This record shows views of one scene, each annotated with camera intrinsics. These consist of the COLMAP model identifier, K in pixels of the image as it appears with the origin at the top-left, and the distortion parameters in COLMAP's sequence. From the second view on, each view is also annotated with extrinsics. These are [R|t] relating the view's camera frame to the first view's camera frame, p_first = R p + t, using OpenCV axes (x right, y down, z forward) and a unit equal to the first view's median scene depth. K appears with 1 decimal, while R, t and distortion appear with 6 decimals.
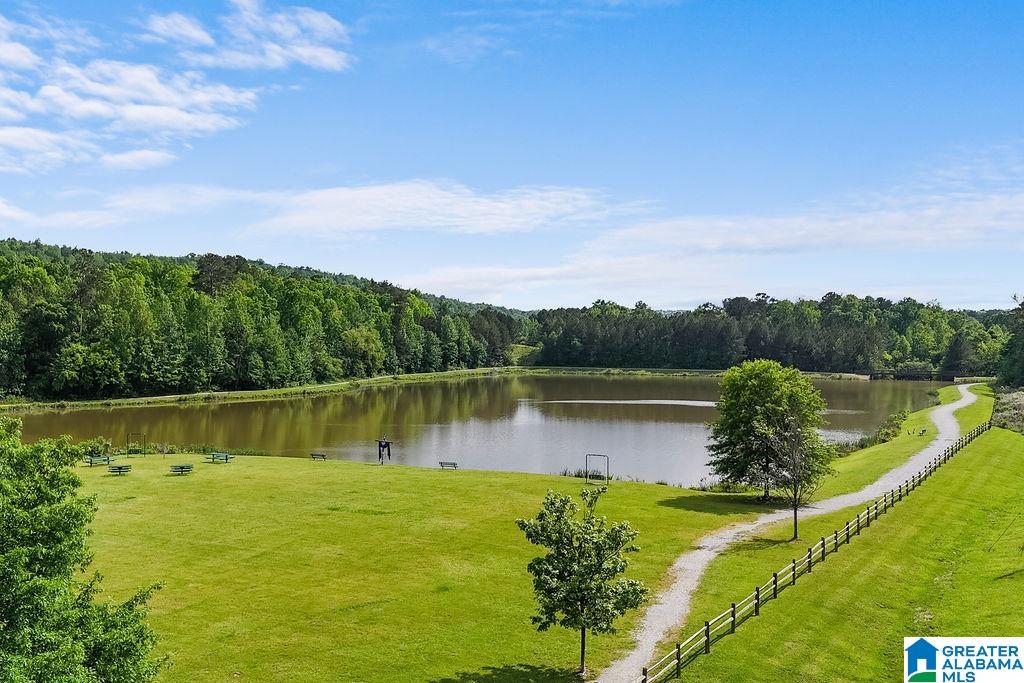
lens RADIAL K [[811.2, 0, 432.3], [0, 811.2, 353.2], [0, 0, 1]] dist [-0.000901, -0.002139]
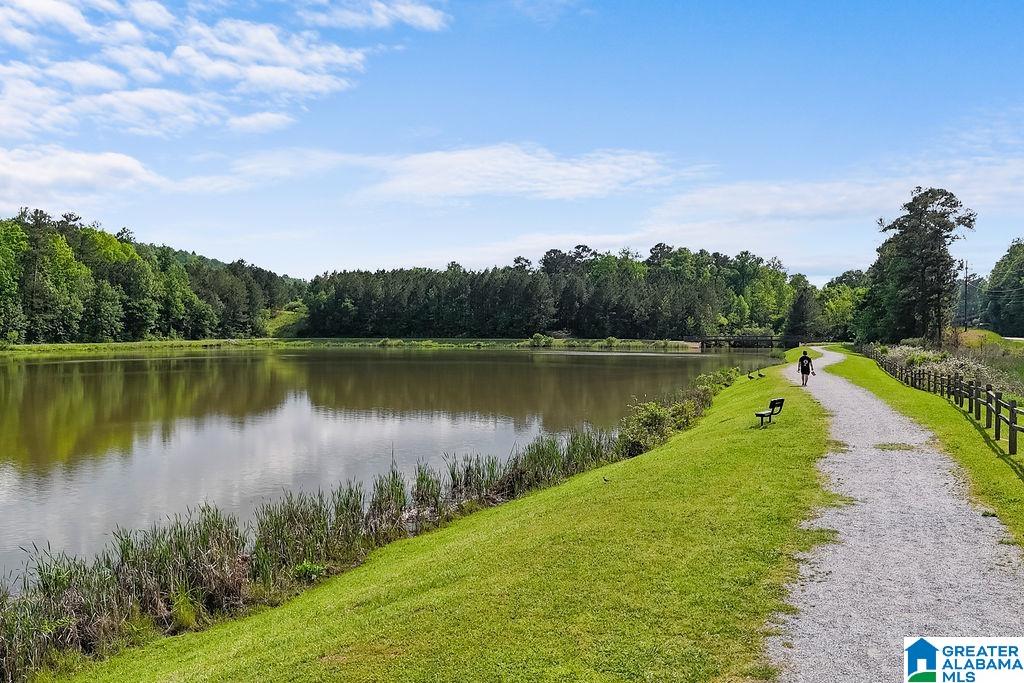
lens RADIAL K [[892.4, 0, 512.0], [0, 892.4, 341.5], [0, 0, 1]] dist [0.098983, -0.144312]
pose [[0.963133, -0.001858, 0.269018, 0.136609], [0.000547, 0.999988, 0.004948, 0.021998], [-0.269024, -0.004619, 0.963122, 0.226242]]
